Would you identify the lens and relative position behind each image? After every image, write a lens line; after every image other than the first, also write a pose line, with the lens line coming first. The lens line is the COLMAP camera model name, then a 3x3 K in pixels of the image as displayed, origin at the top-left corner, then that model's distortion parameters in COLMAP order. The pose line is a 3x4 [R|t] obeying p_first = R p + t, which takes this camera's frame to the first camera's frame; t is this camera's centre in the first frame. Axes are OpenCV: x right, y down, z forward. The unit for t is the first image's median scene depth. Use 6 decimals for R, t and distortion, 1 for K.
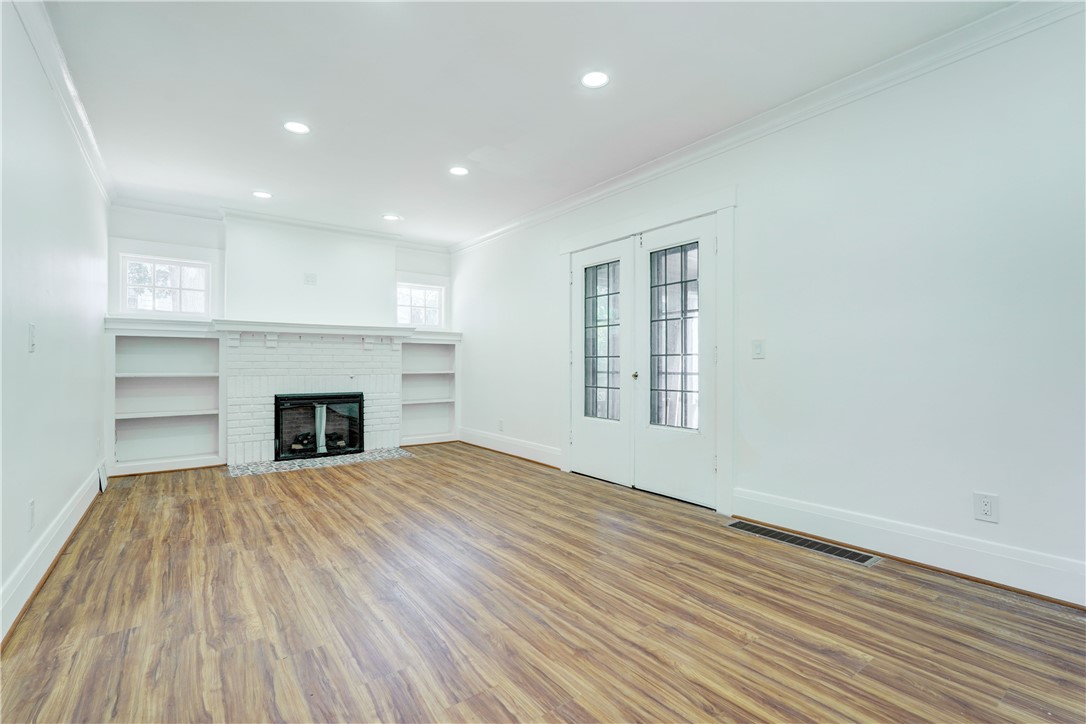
lens RADIAL K [[492.7, 0, 544.4], [0, 492.7, 365.8], [0, 0, 1]] dist [-0.009088, 0.006279]
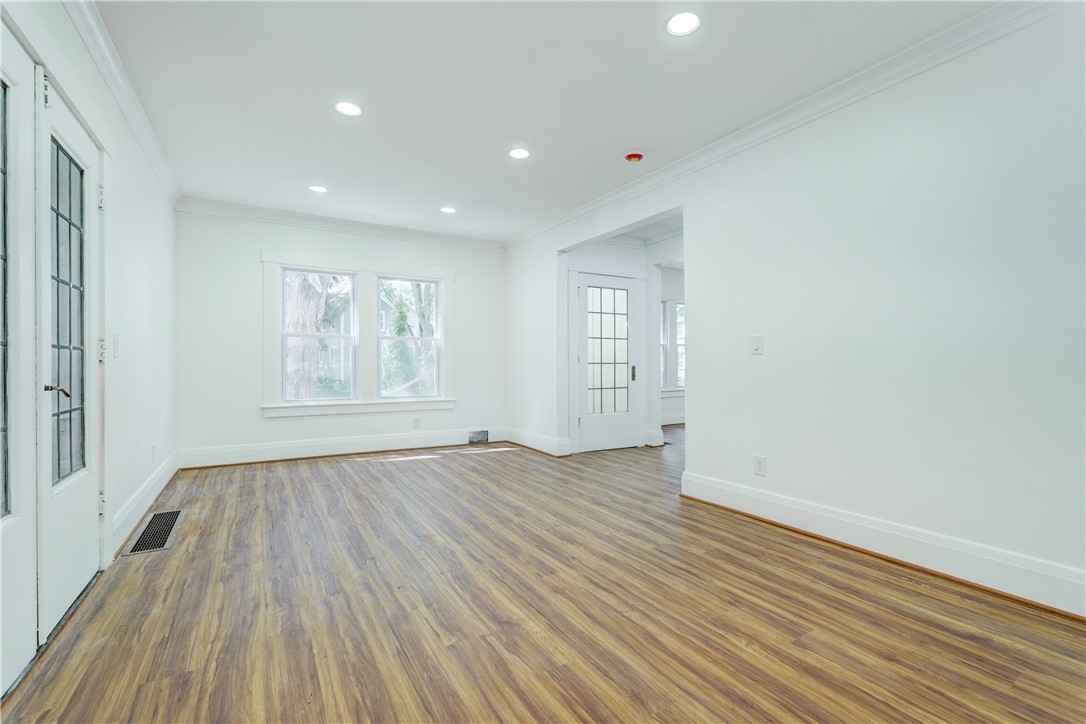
lens RADIAL K [[492.7, 0, 544.4], [0, 492.7, 362.7], [0, 0, 1]] dist [-0.009088, 0.006279]
pose [[-0.994564, 0.003333, 0.104077, -0.436324], [0.003312, 0.999994, -0.000372, -0.004298], [-0.104077, -0.000025, -0.994569, 1.969059]]
